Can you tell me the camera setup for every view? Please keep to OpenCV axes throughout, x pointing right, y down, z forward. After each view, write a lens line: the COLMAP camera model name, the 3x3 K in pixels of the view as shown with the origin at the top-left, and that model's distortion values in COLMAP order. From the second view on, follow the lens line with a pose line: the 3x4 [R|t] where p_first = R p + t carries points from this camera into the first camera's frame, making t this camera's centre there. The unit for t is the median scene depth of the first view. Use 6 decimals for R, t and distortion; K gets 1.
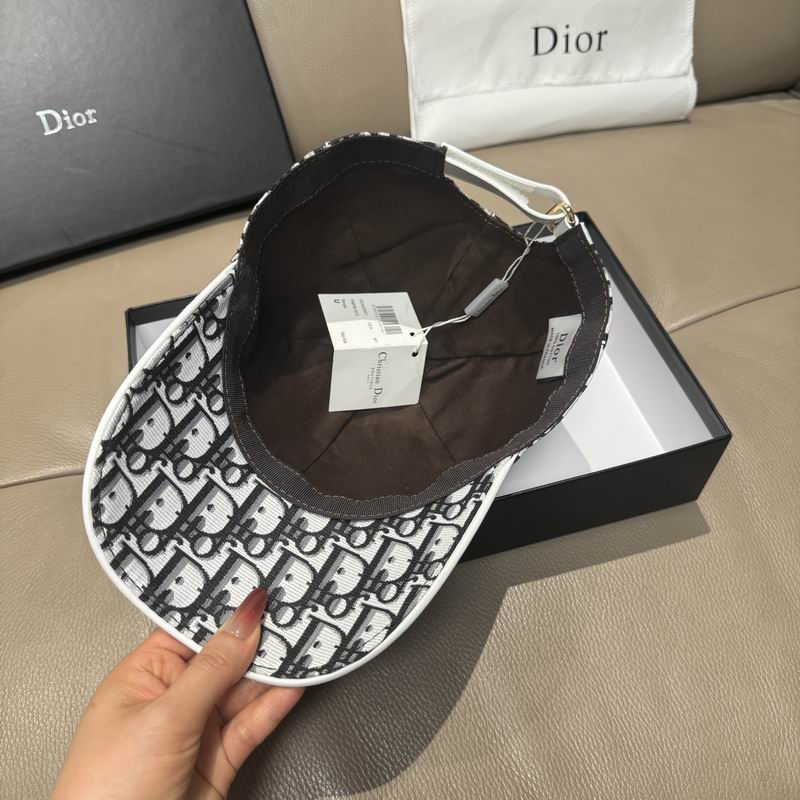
lens RADIAL K [[796.1, 0, 398.2], [0, 796.1, 398.8], [0, 0, 1]] dist [-0.009395, -0.019717]
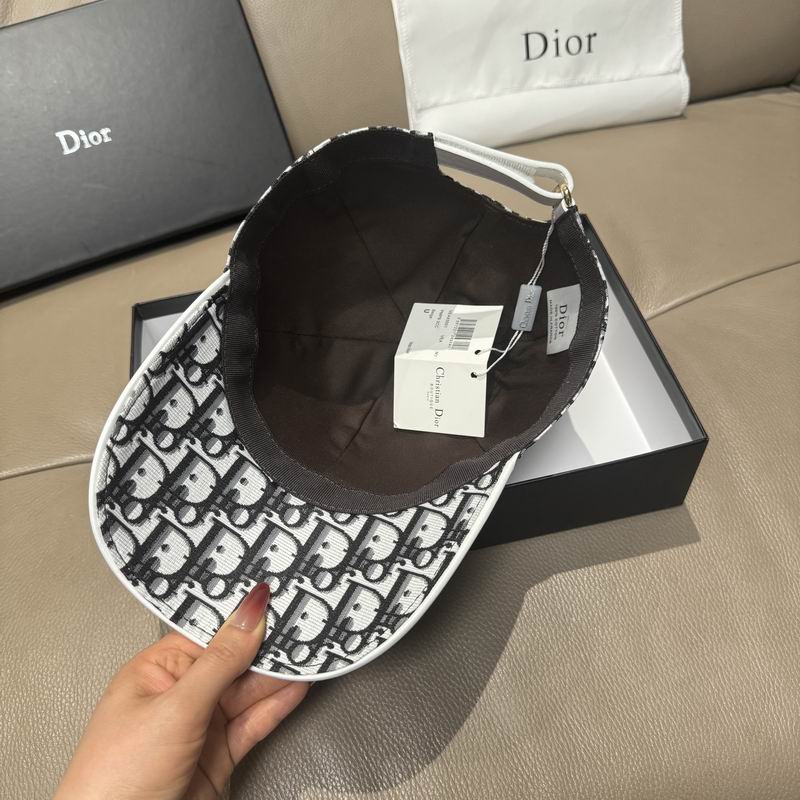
lens RADIAL K [[796.1, 0, 398.2], [0, 796.1, 398.8], [0, 0, 1]] dist [-0.009395, -0.019717]
pose [[0.997624, -0.030900, -0.061575, 0.064027], [0.028132, 0.998577, -0.045313, 0.061318], [0.062888, 0.043473, 0.997073, -0.032568]]
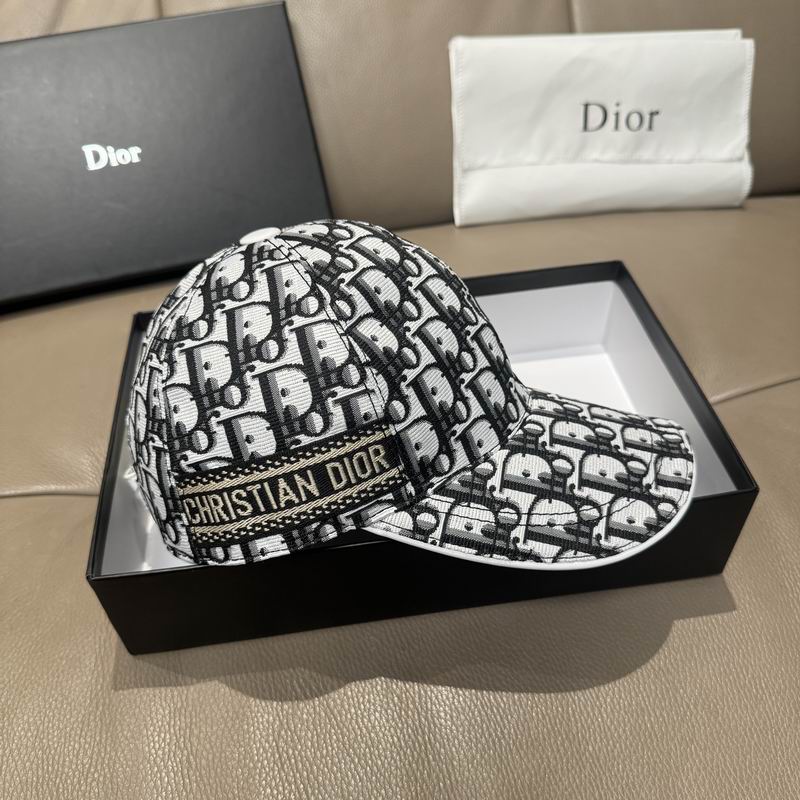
lens RADIAL K [[796.9, 0, 393.5], [0, 796.9, 400.5], [0, 0, 1]] dist [-0.031671, 0.011819]
pose [[0.993132, 0.076251, -0.088734, 0.058450], [-0.088832, 0.985024, -0.147769, 0.077342], [0.076138, 0.154637, 0.985033, 0.069607]]
